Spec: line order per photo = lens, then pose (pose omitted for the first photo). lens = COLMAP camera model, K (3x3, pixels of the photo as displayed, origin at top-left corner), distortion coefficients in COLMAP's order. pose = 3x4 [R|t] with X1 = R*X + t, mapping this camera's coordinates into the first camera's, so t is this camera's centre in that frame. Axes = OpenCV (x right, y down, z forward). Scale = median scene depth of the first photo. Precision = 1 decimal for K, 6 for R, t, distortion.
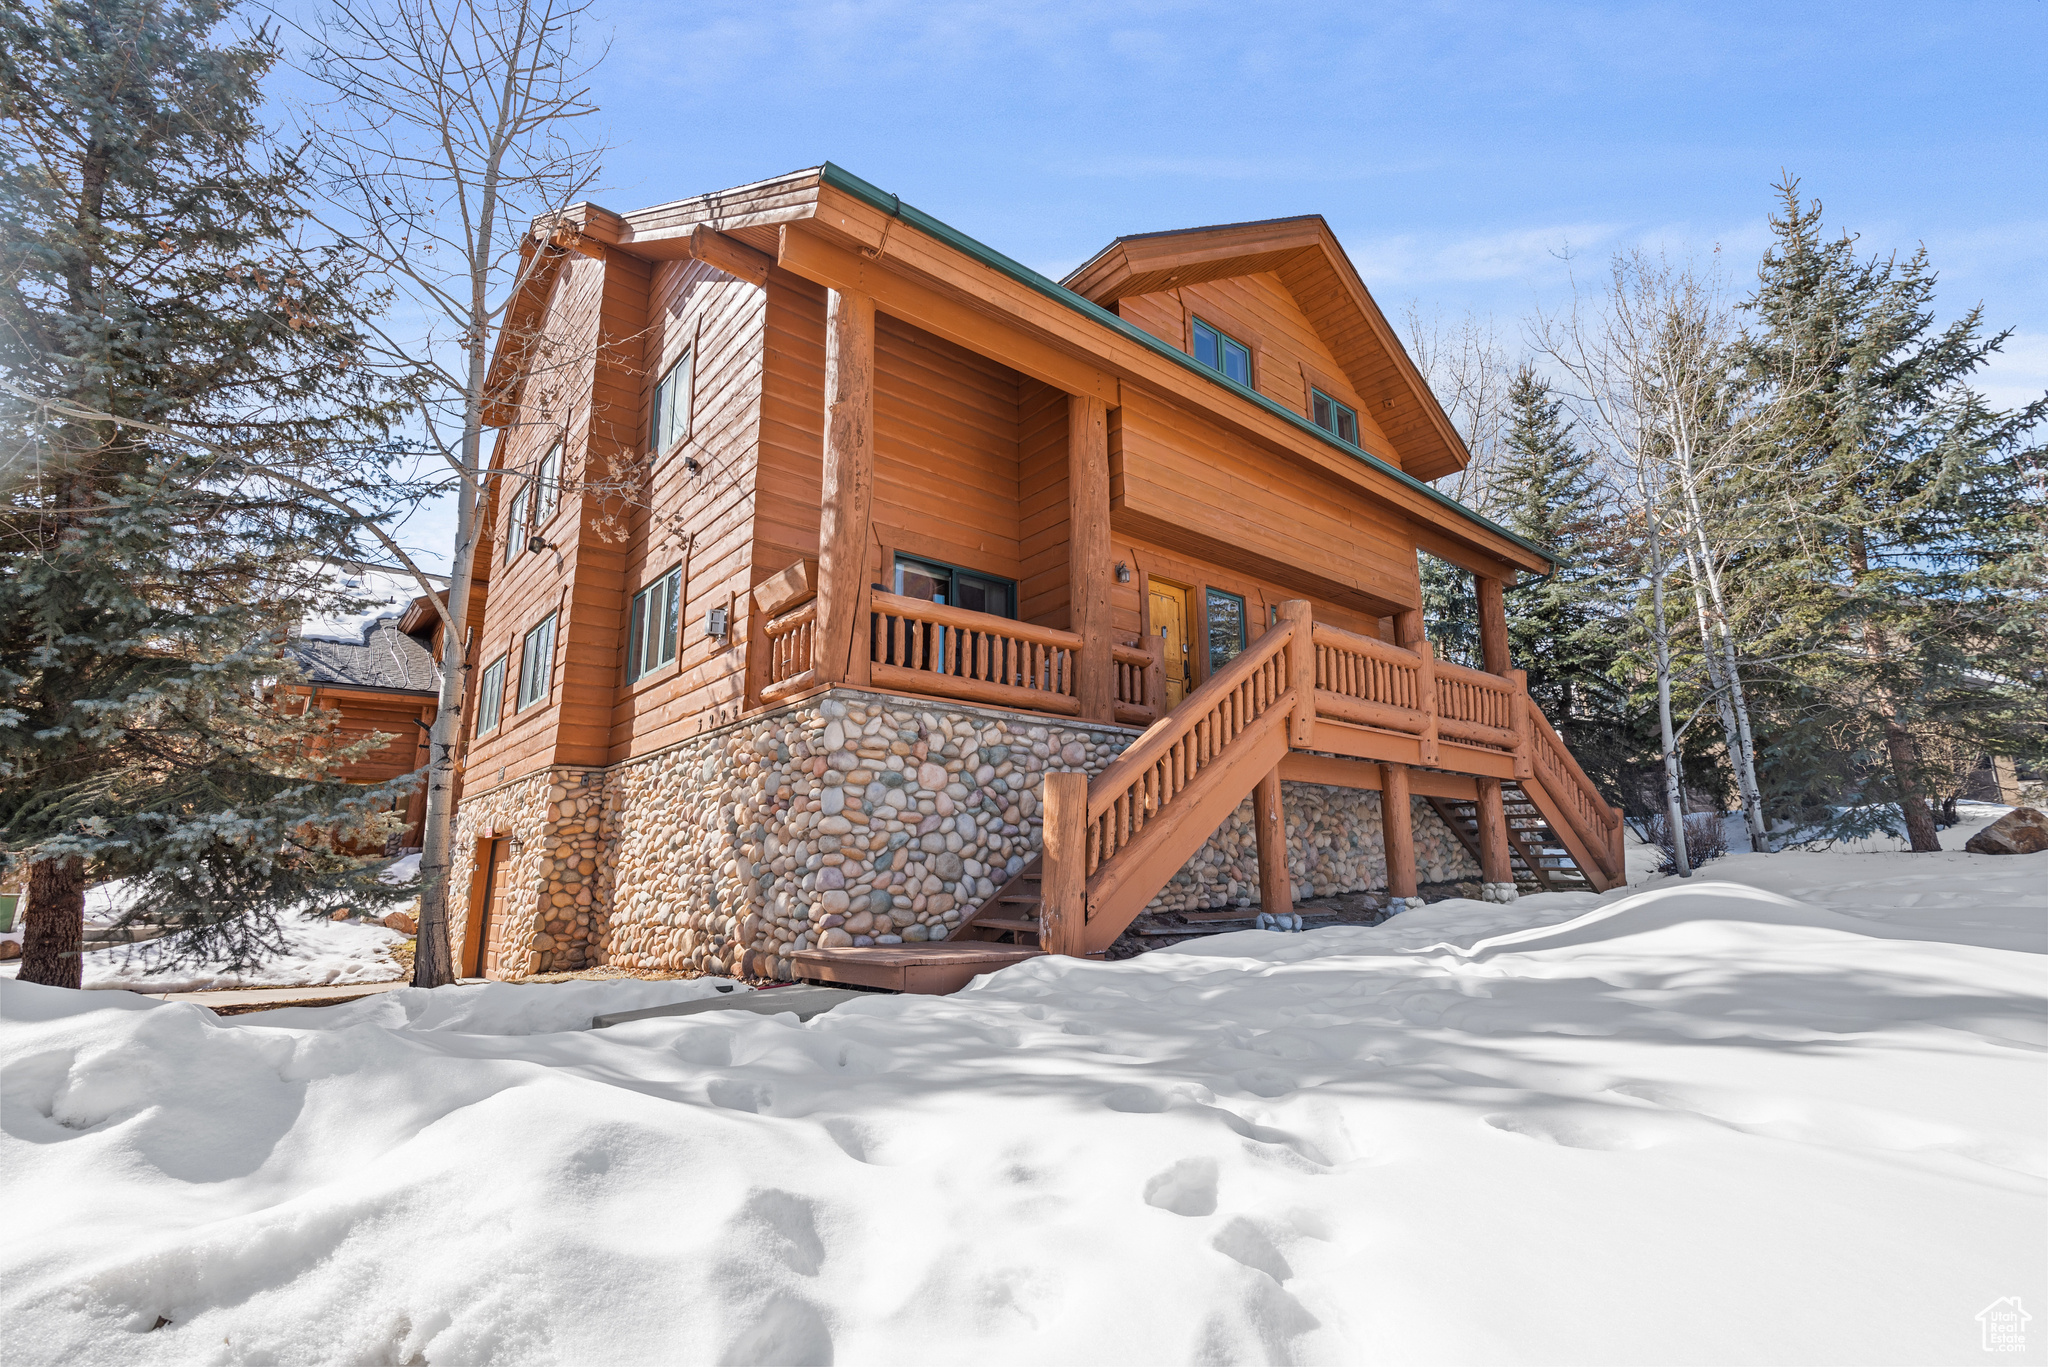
lens RADIAL K [[940.9, 0, 1027.2], [0, 940.9, 667.1], [0, 0, 1]] dist [0.031163, -0.015347]
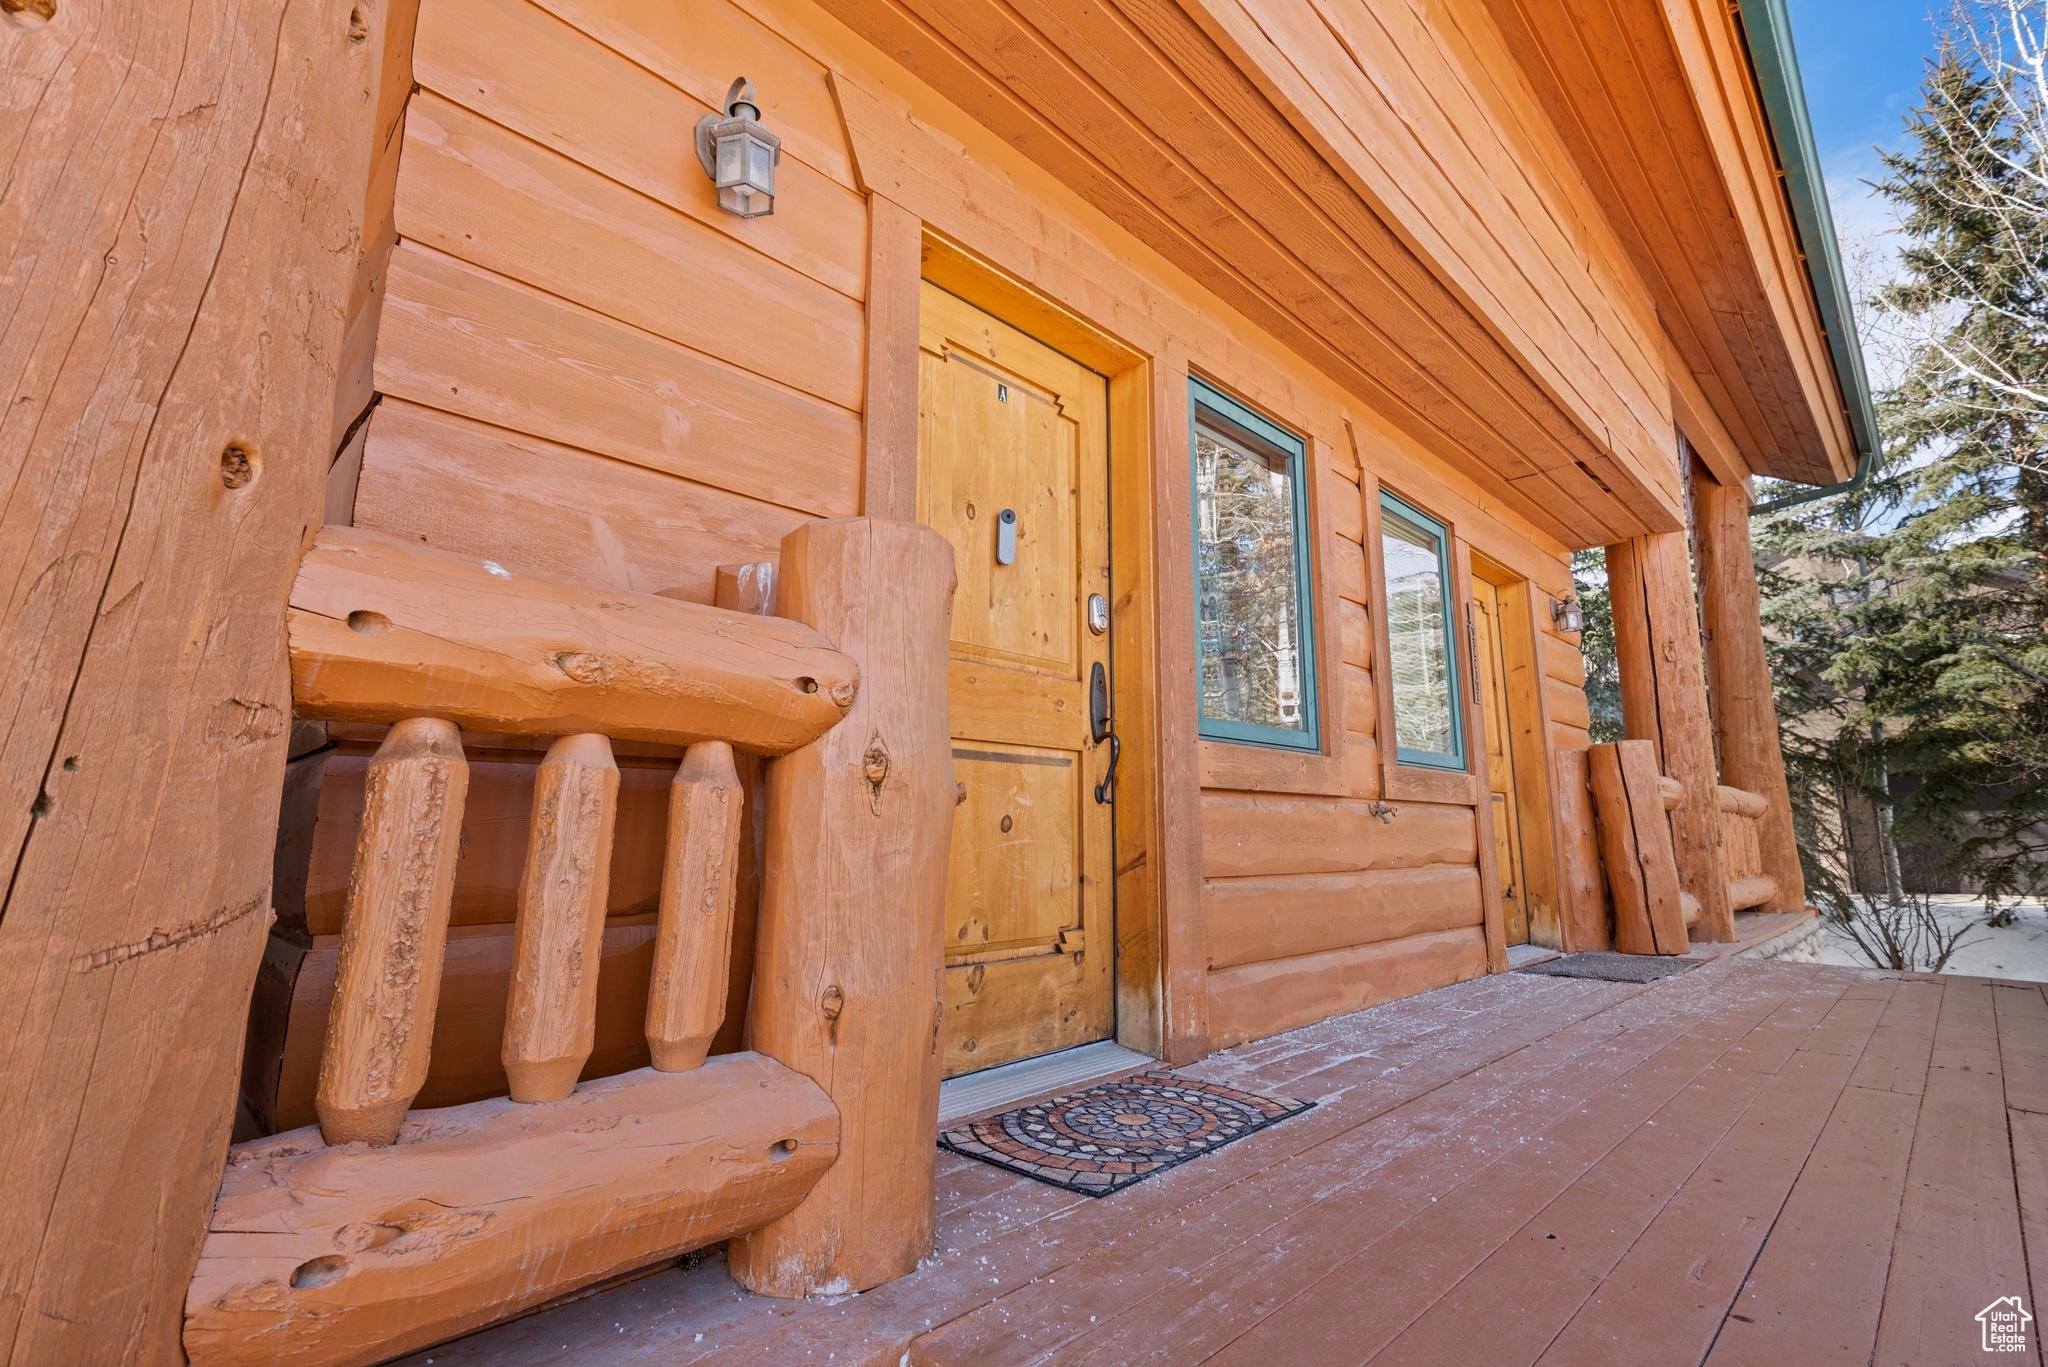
lens RADIAL K [[940.9, 0, 1027.2], [0, 940.9, 667.1], [0, 0, 1]] dist [0.031163, -0.015347]
pose [[0.996201, 0.027026, 0.082785, 0.133669], [-0.030874, 0.998485, 0.045551, -0.017107], [-0.081428, -0.047934, 0.995526, 0.779237]]
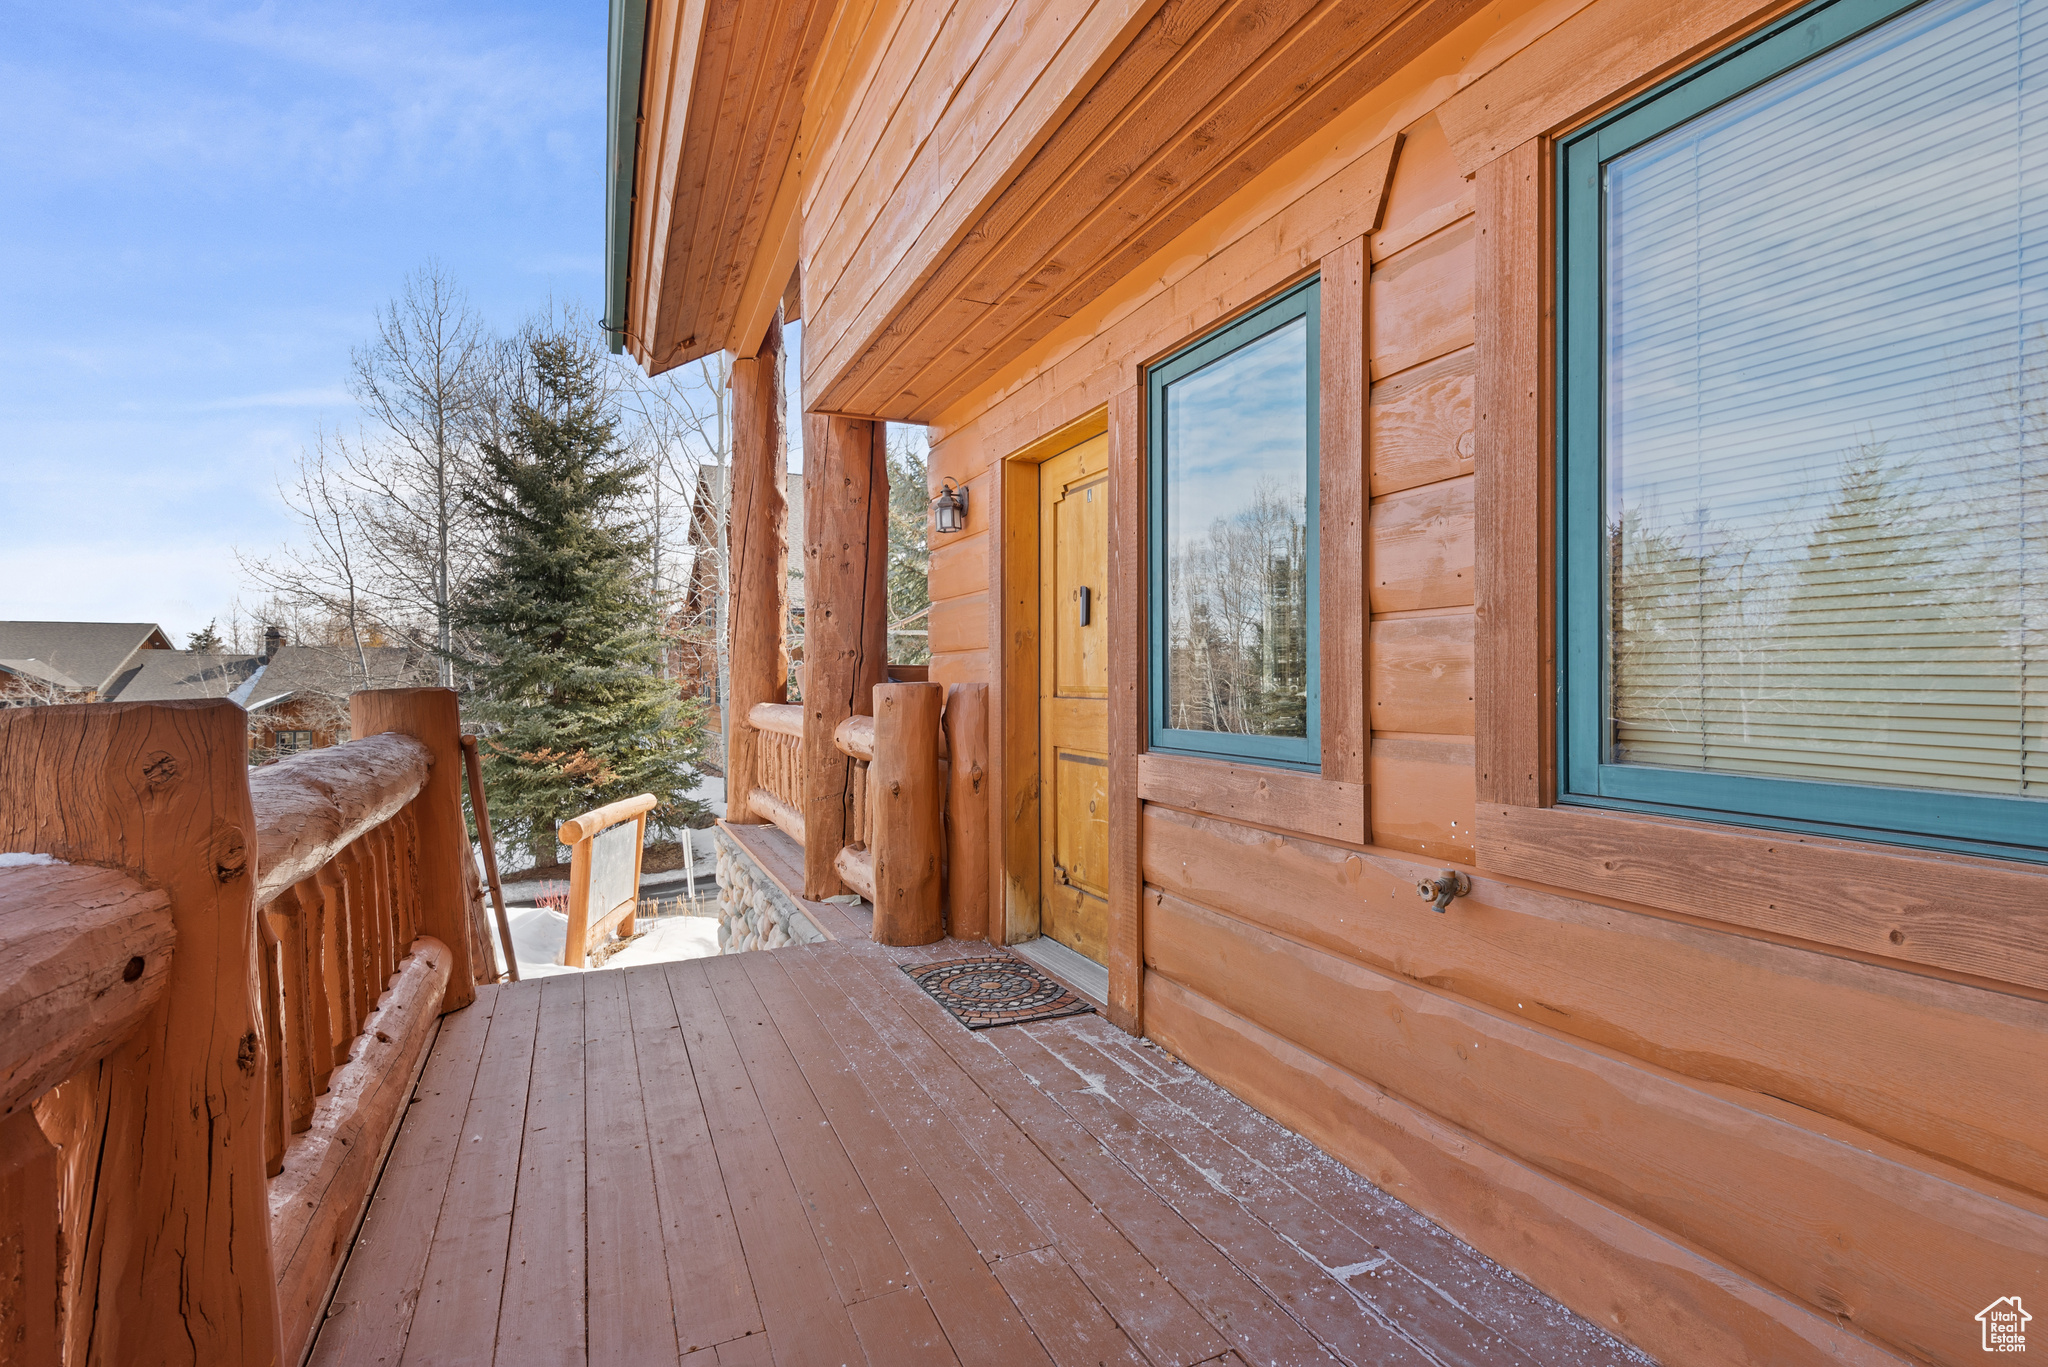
lens RADIAL K [[940.9, 0, 1027.2], [0, 940.9, 667.1], [0, 0, 1]] dist [0.031163, -0.015347]
pose [[-0.264991, 0.000101, -0.964251, 0.470548], [0.220867, 0.973420, -0.060596, -0.001871], [0.938615, -0.229029, -0.257969, 1.074256]]
